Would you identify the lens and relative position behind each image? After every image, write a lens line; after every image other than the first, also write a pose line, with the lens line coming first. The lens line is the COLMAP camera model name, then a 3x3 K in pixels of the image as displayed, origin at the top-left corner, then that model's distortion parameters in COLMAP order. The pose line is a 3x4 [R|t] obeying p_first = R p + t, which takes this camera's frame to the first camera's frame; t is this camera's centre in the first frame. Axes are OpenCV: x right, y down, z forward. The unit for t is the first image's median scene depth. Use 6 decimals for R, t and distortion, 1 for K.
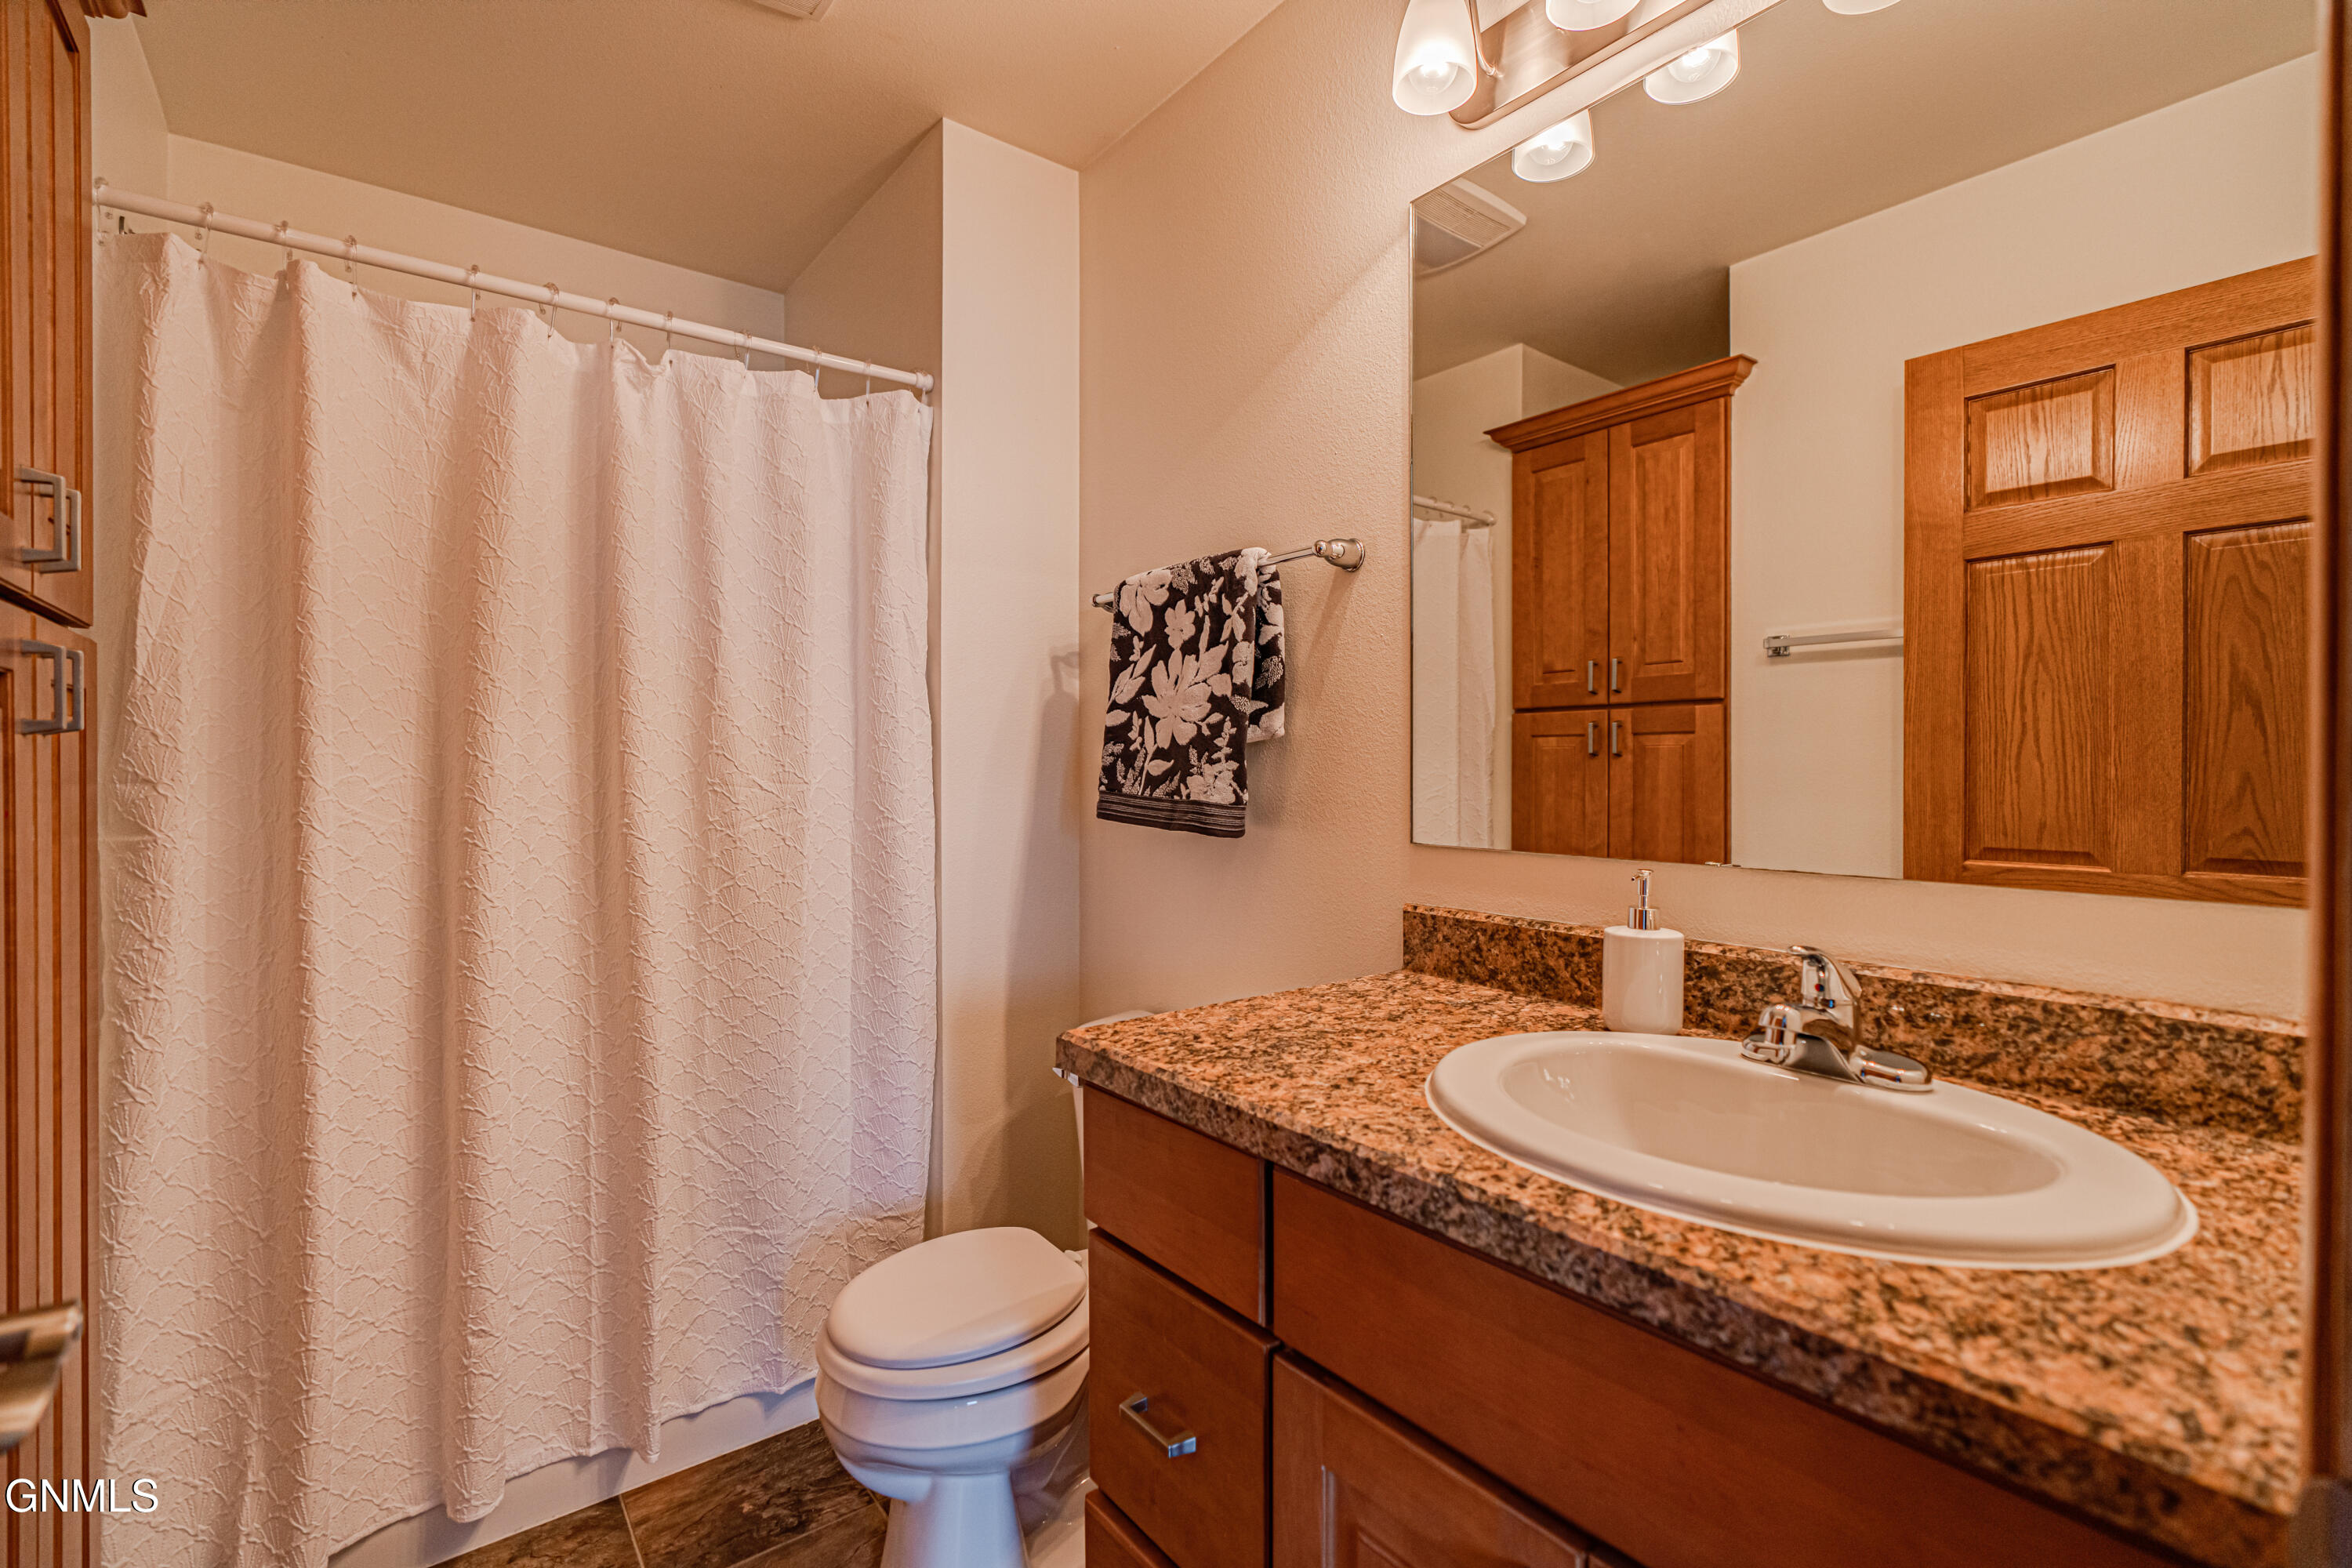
lens RADIAL K [[1070.6, 0, 1187.7], [0, 1070.6, 772.7], [0, 0, 1]] dist [0.002761, 0.001116]
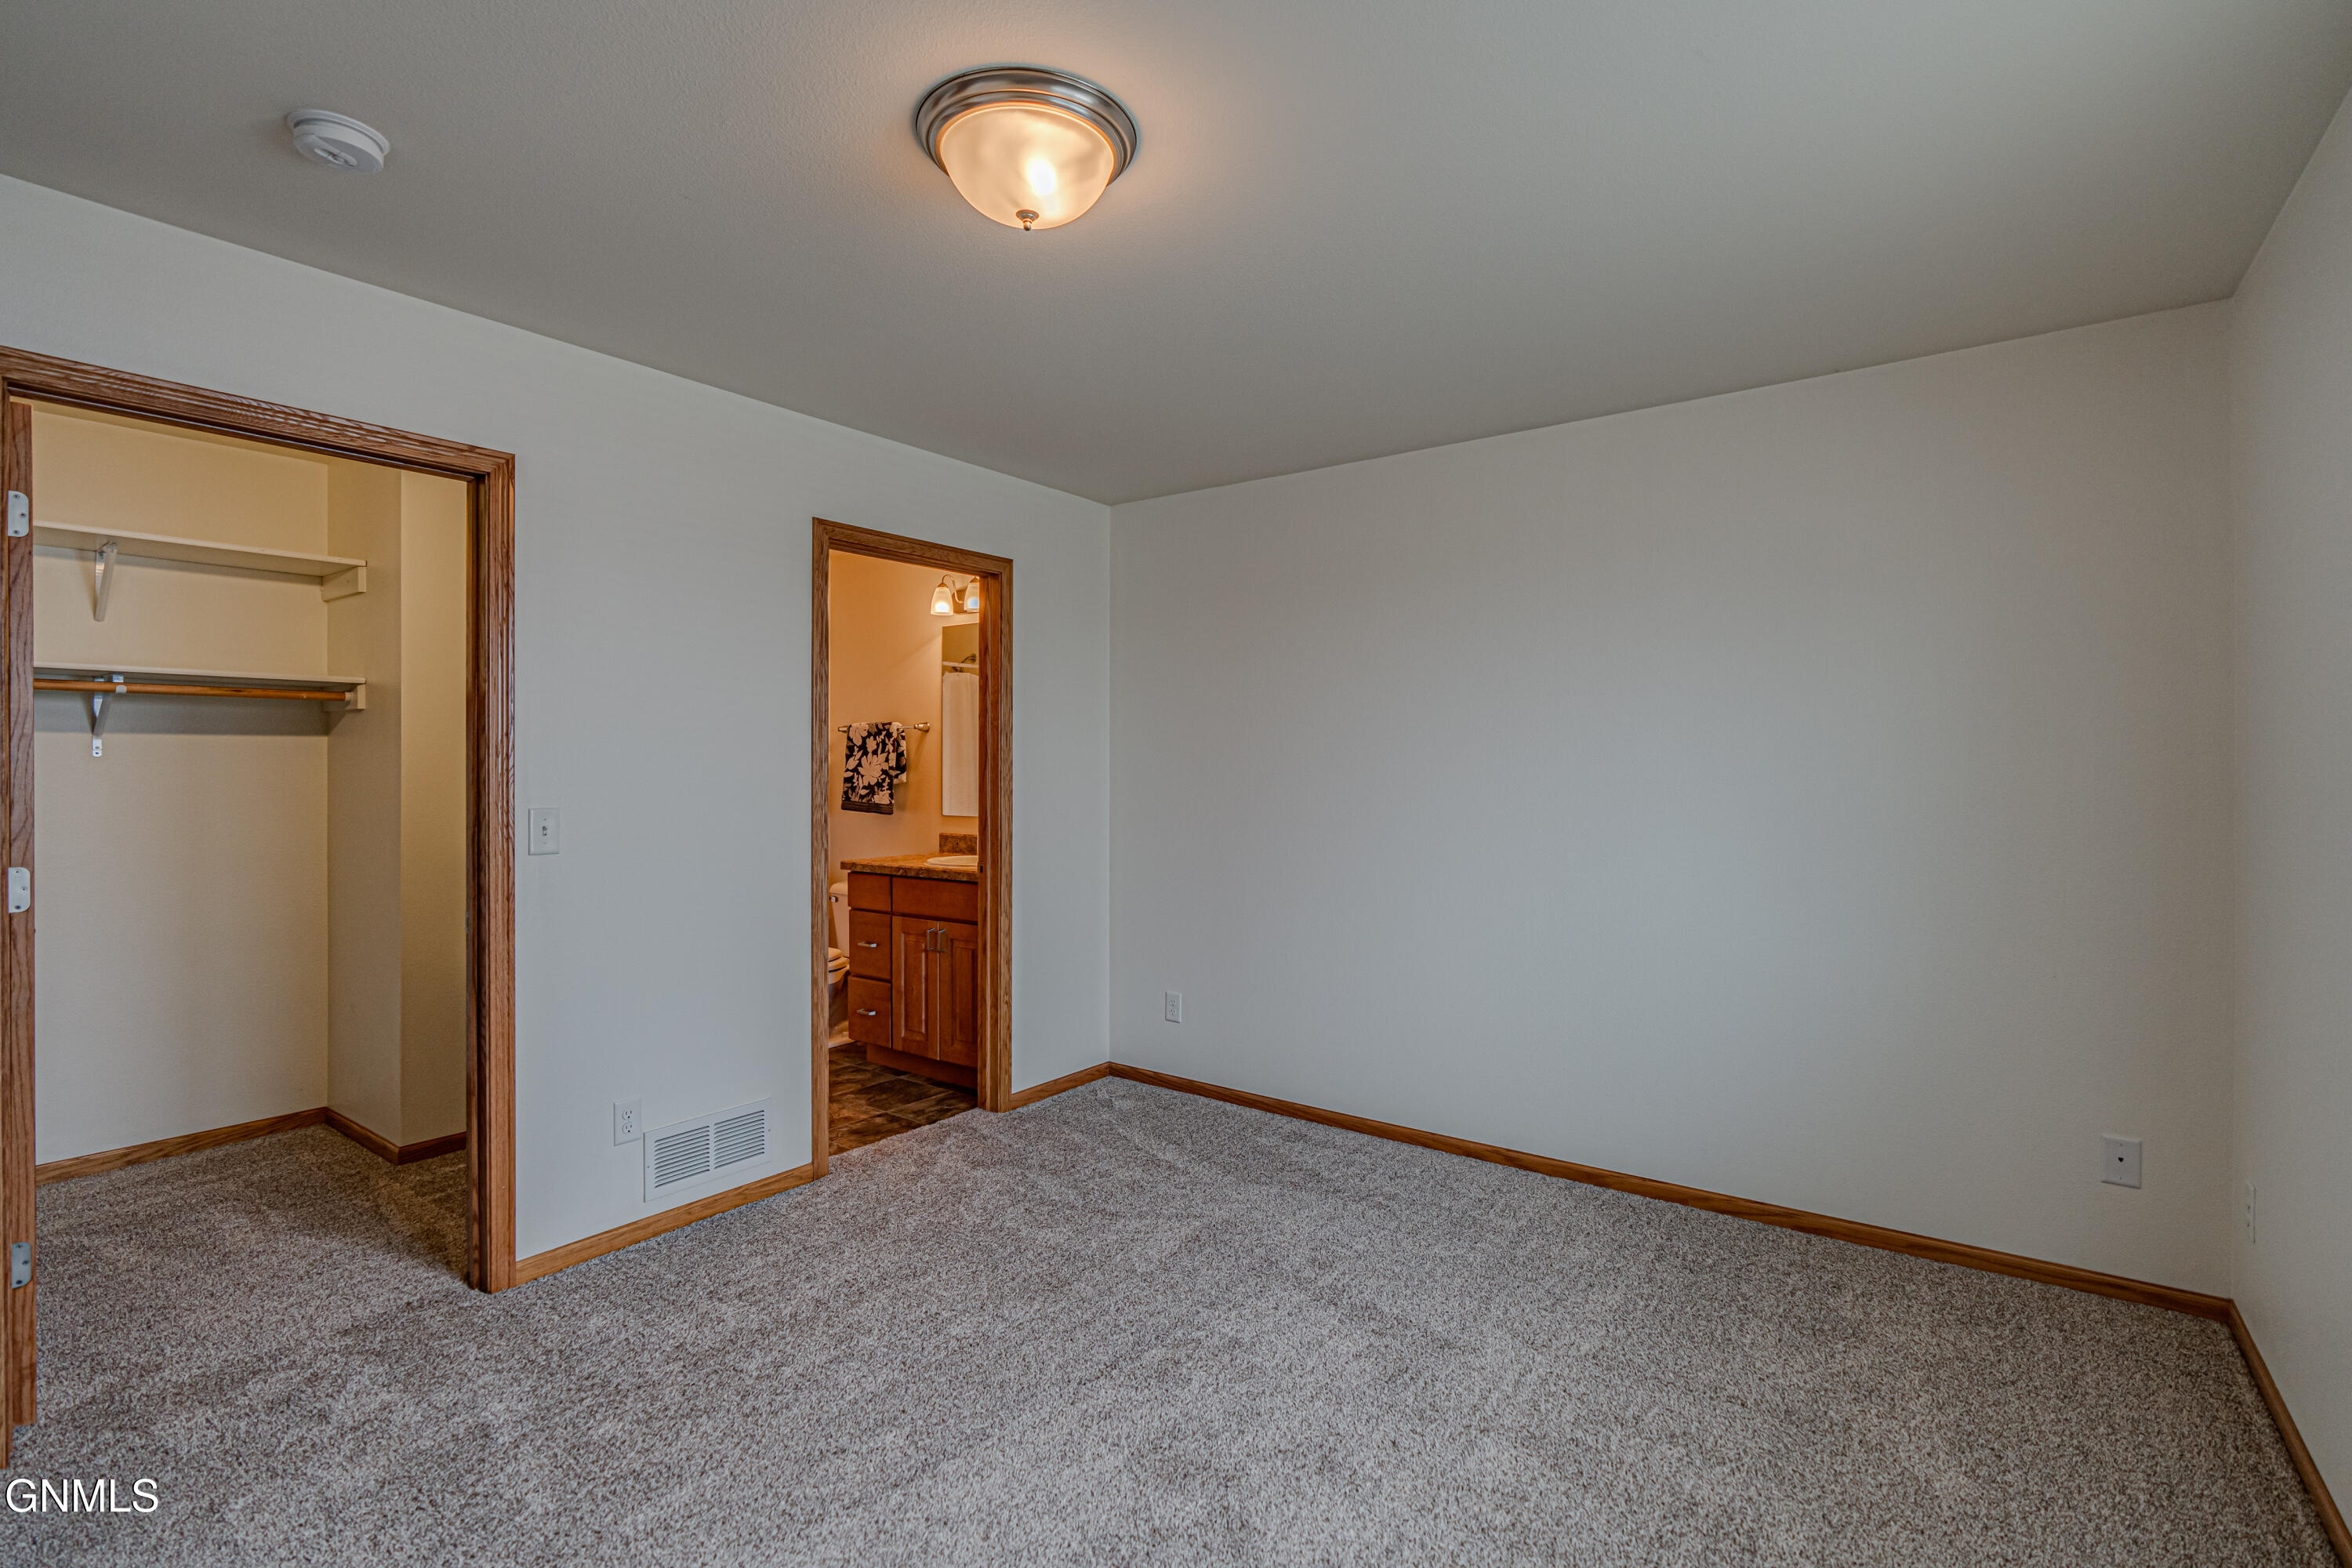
lens RADIAL K [[1070.6, 0, 1176.2], [0, 1070.6, 782.6], [0, 0, 1]] dist [0.002761, 0.001116]
pose [[0.963083, 0.003240, 0.269186, 0.008710], [-0.001925, 0.999985, -0.005151, -0.019590], [-0.269199, 0.004443, 0.963074, -2.357411]]
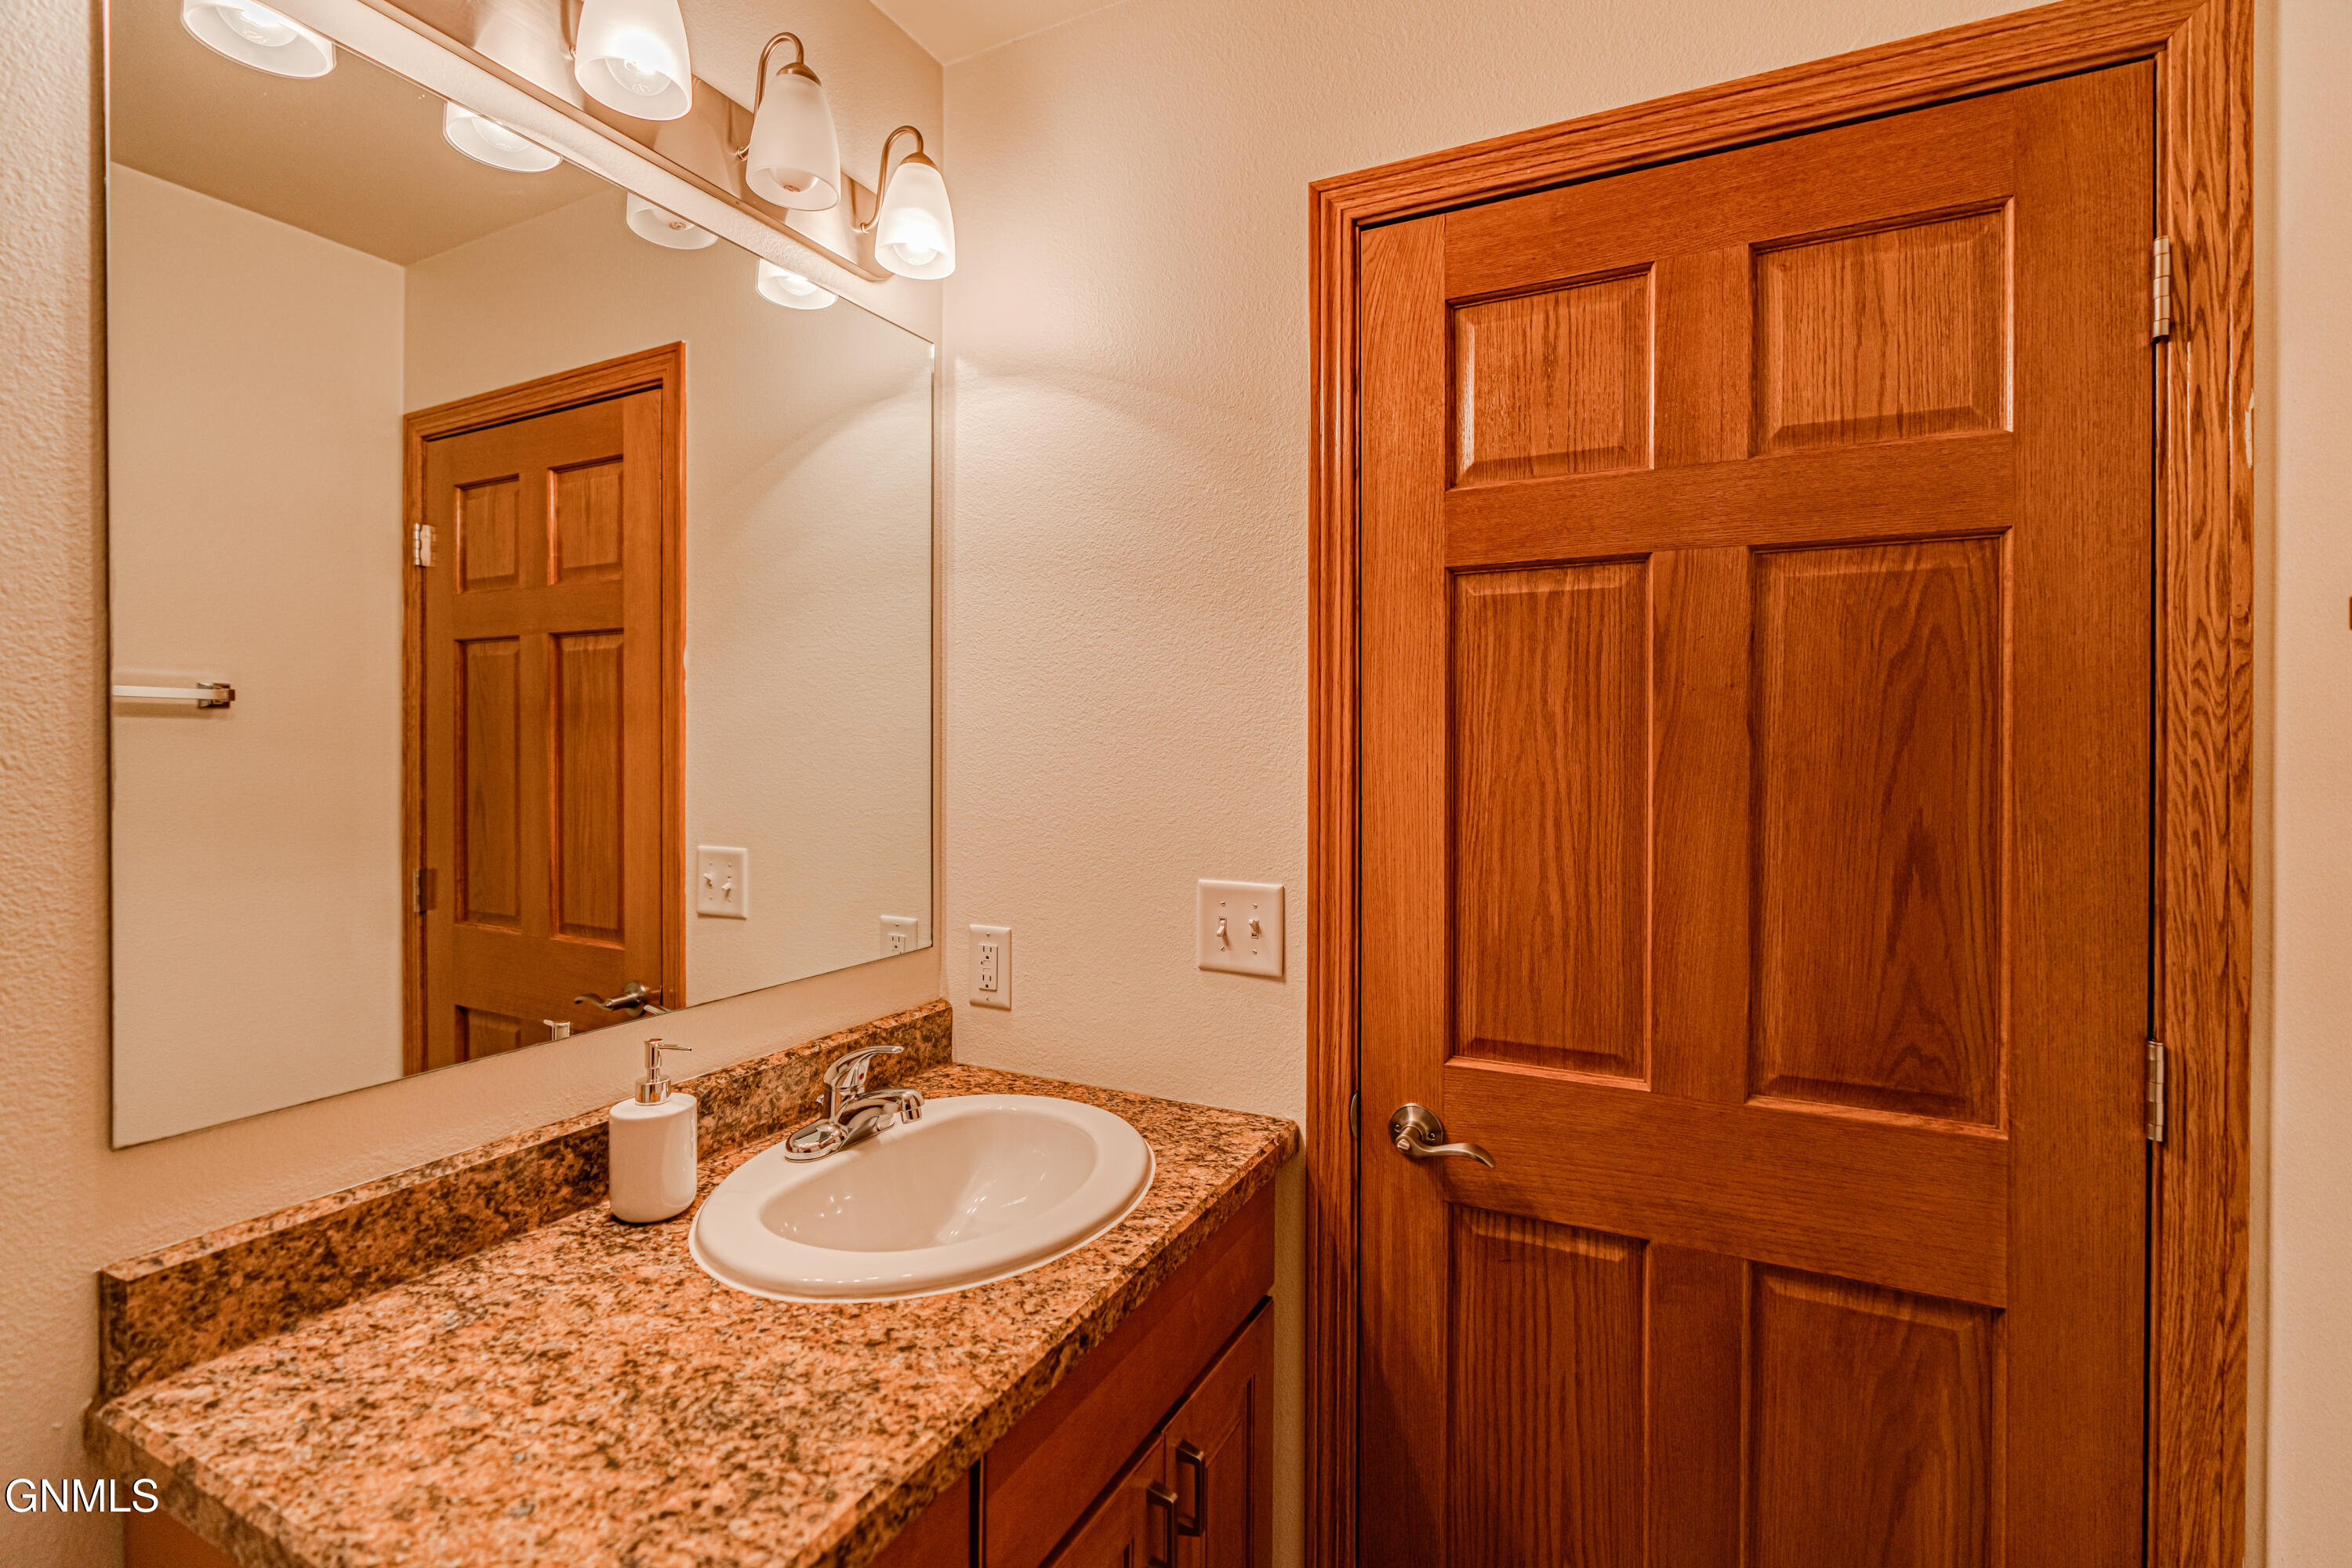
lens RADIAL K [[1070.6, 0, 1191.8], [0, 1070.6, 766.1], [0, 0, 1]] dist [0.002761, 0.001116]
pose [[-0.431631, -0.011392, 0.901978, -0.452249], [0.004864, 0.999876, 0.014956, -0.114992], [-0.902037, 0.010842, -0.431522, 0.717639]]
